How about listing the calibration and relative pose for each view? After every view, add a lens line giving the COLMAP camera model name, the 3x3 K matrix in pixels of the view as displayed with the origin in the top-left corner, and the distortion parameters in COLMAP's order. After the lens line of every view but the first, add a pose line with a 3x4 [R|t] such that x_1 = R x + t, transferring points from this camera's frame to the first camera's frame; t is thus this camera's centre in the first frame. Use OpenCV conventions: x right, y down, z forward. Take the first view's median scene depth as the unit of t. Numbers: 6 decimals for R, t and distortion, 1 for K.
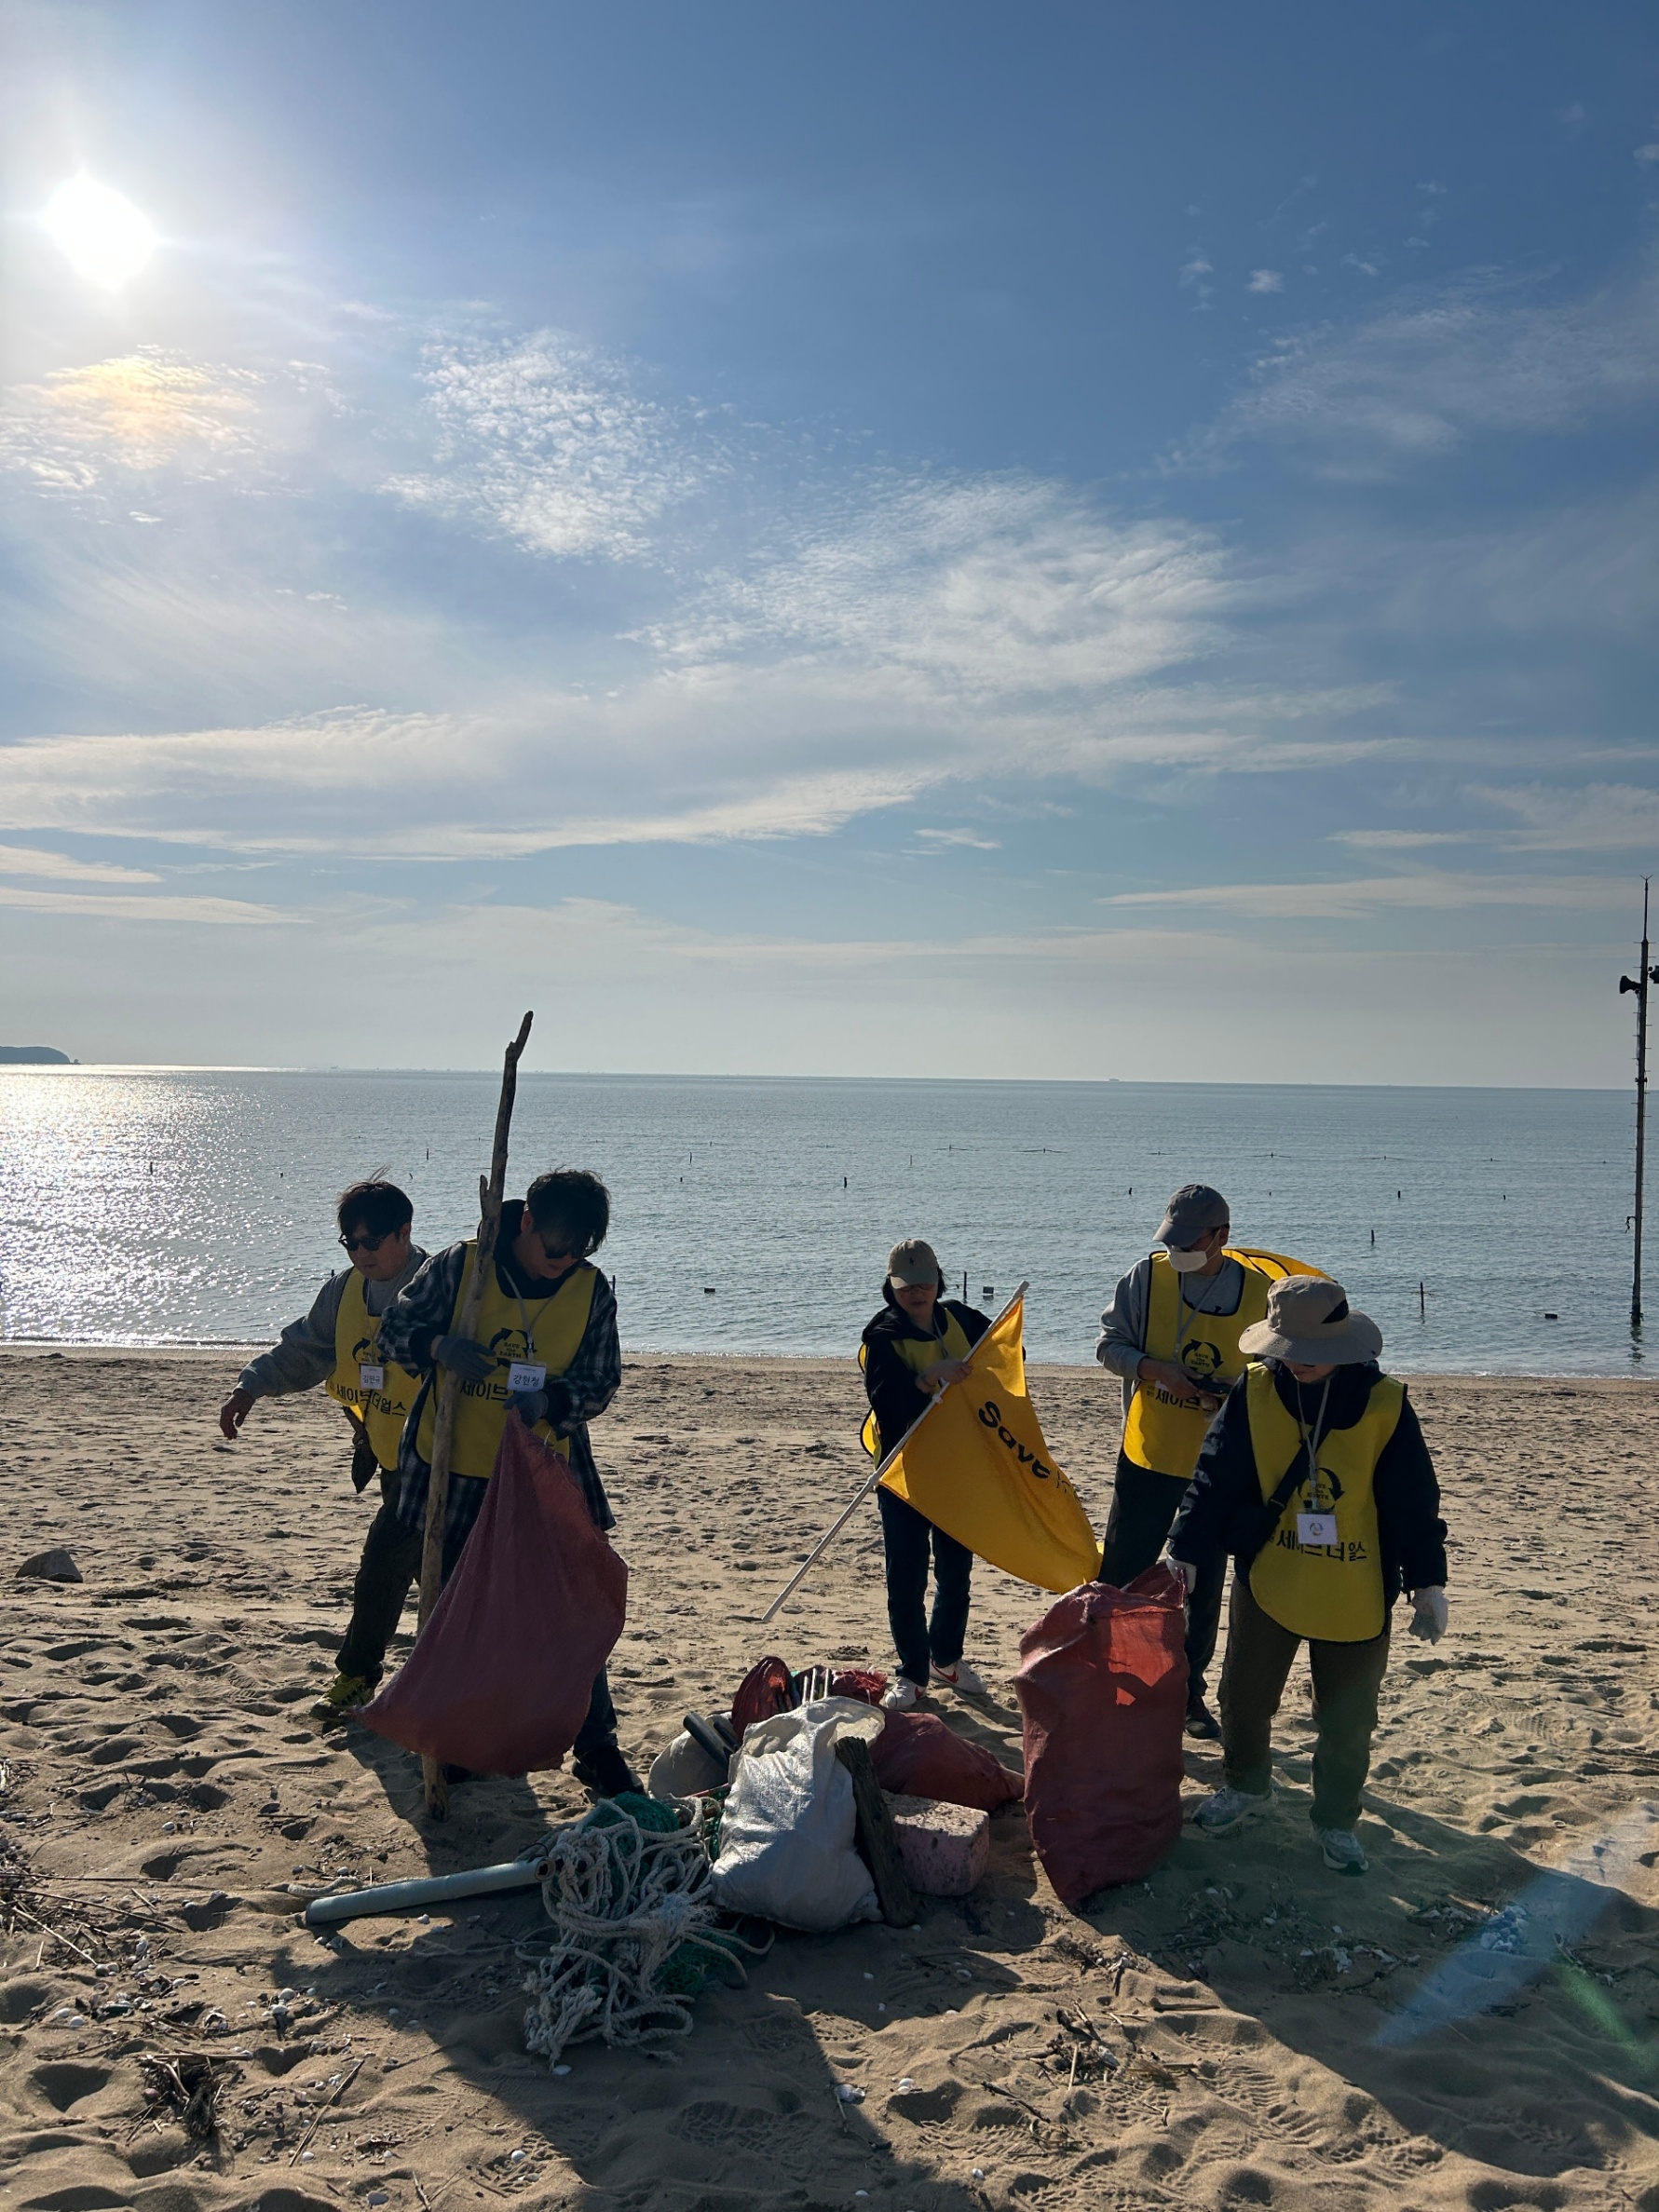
lens RADIAL K [[1765.3, 0, 829.5], [0, 1765.3, 1106.0], [0, 0, 1]] dist [0.043851, -0.048687]
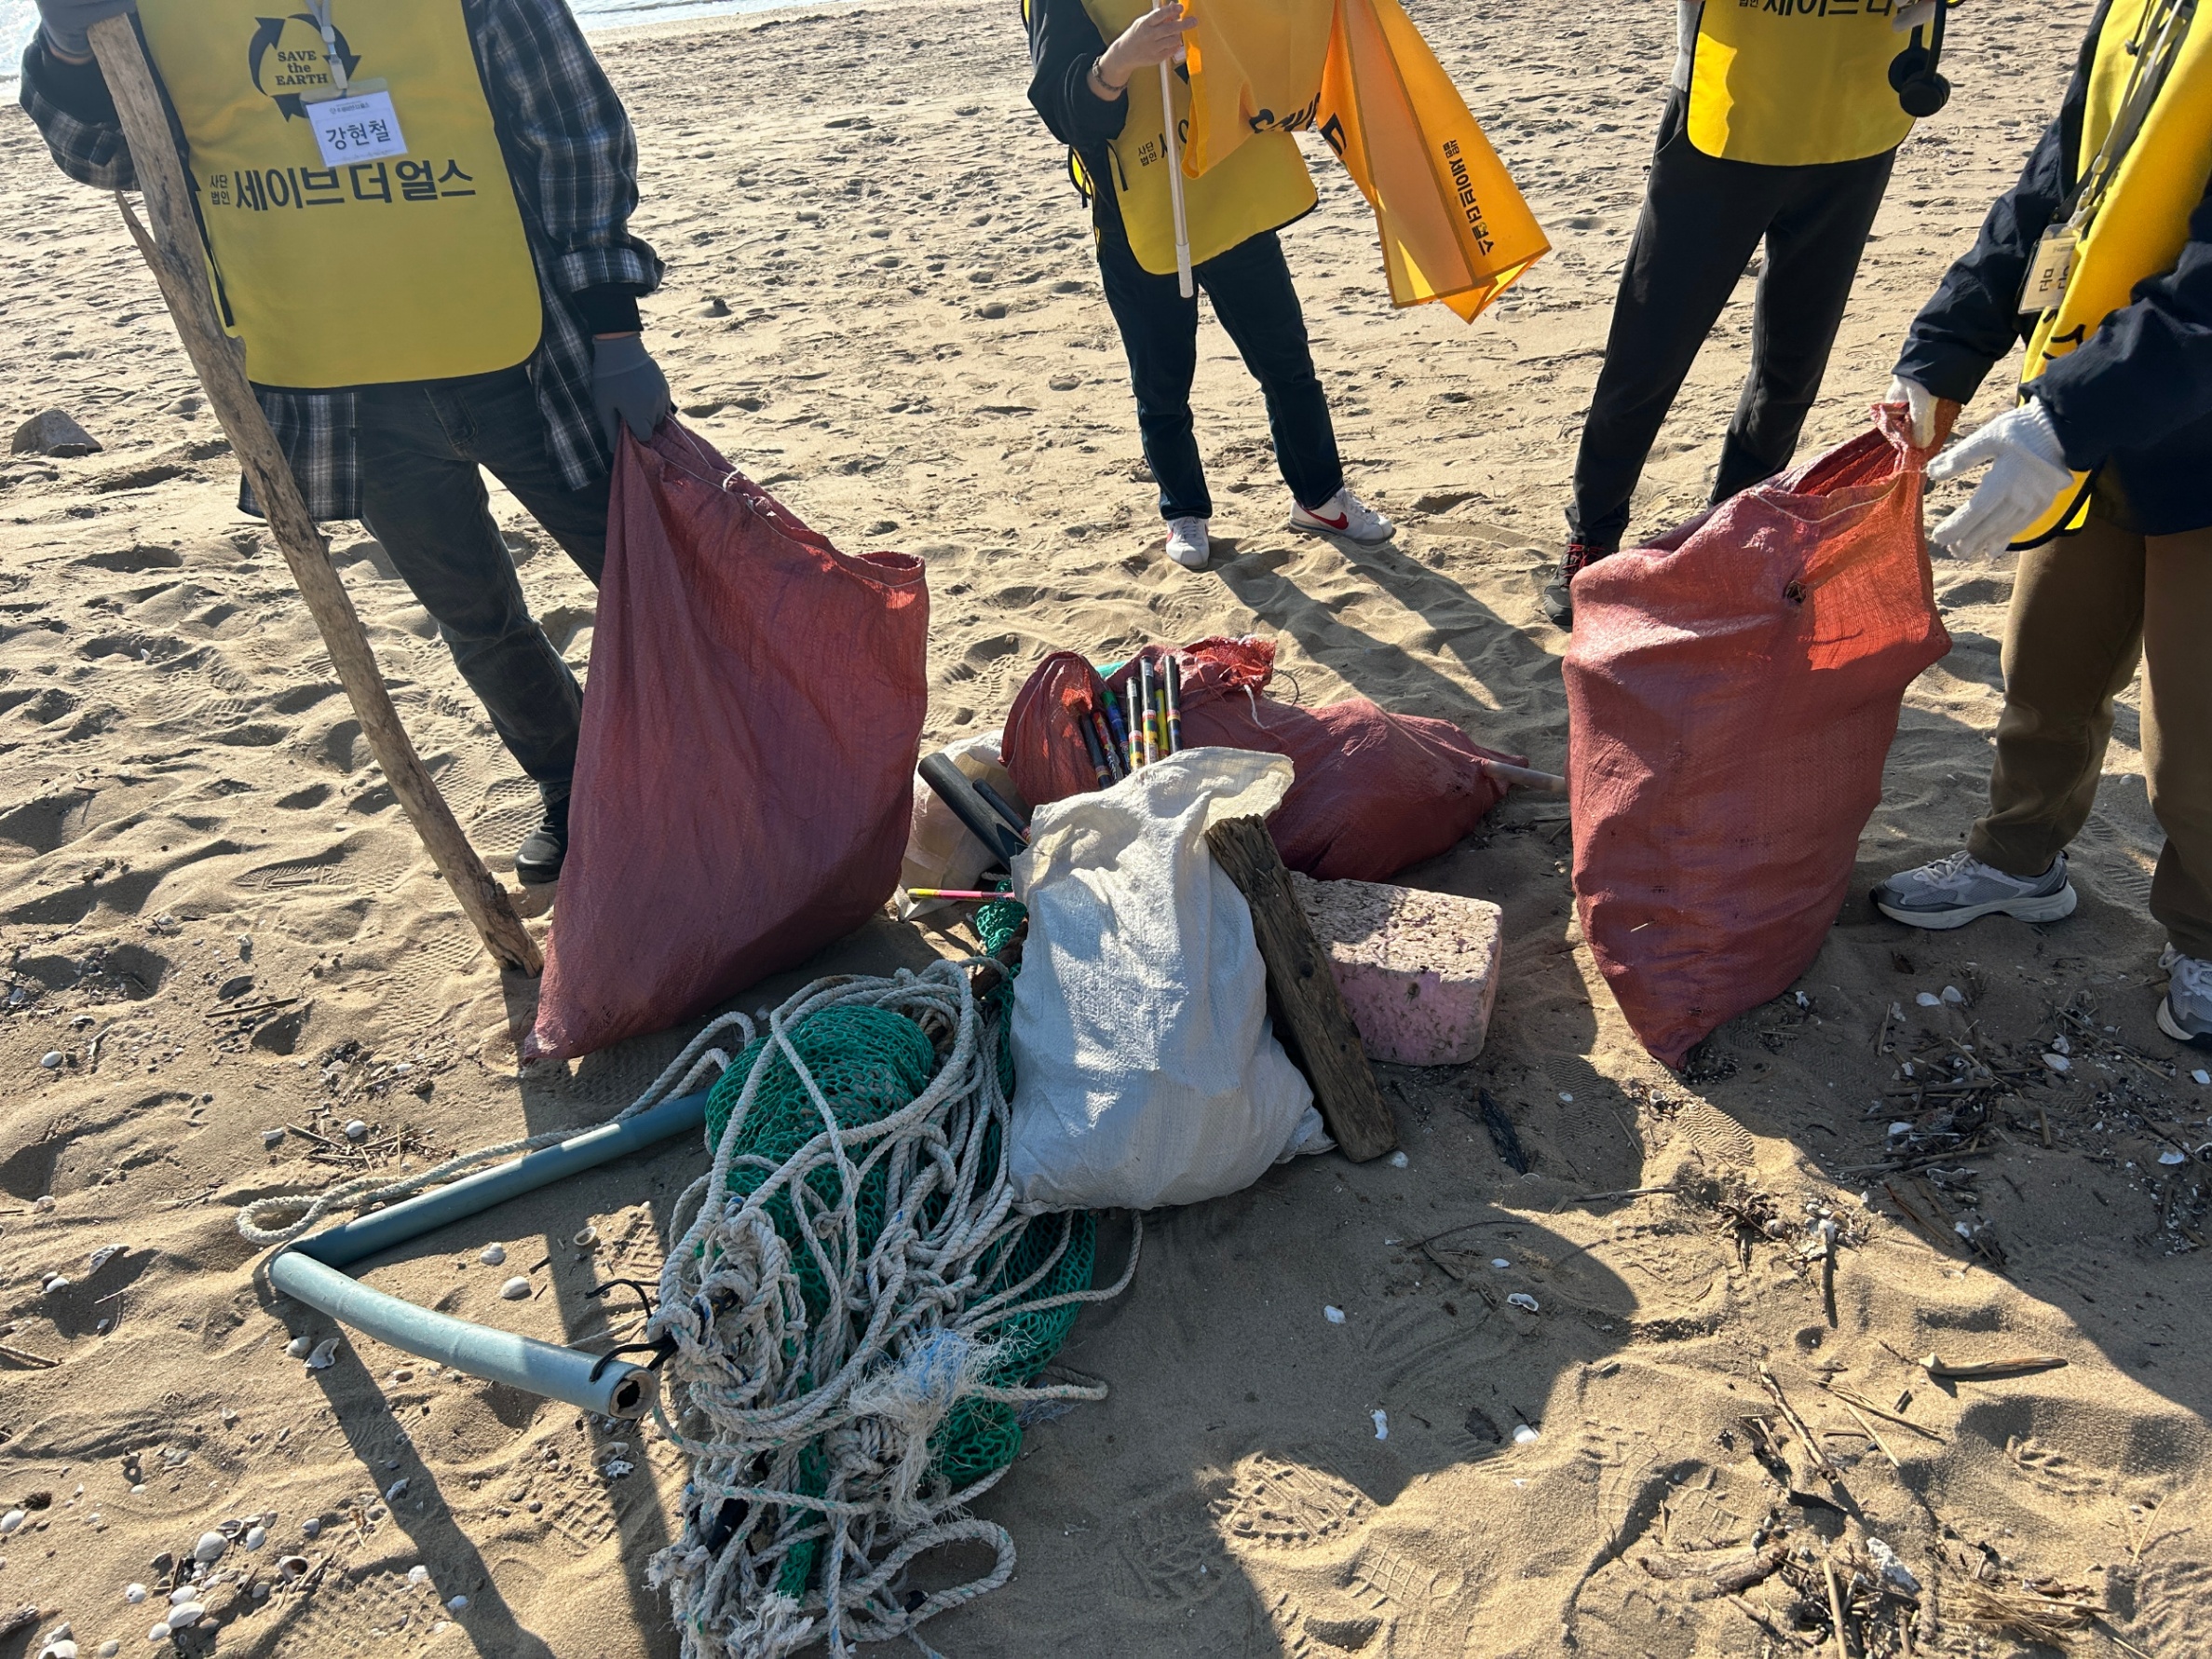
lens RADIAL K [[1765.3, 0, 1106.0], [0, 1765.3, 829.5], [0, 0, 1]] dist [0.043851, -0.048687]
pose [[0.992420, -0.119770, -0.027530, -0.010194], [0.114644, 0.821589, 0.558434, 0.057666], [-0.044265, -0.557357, 0.829092, 0.500718]]
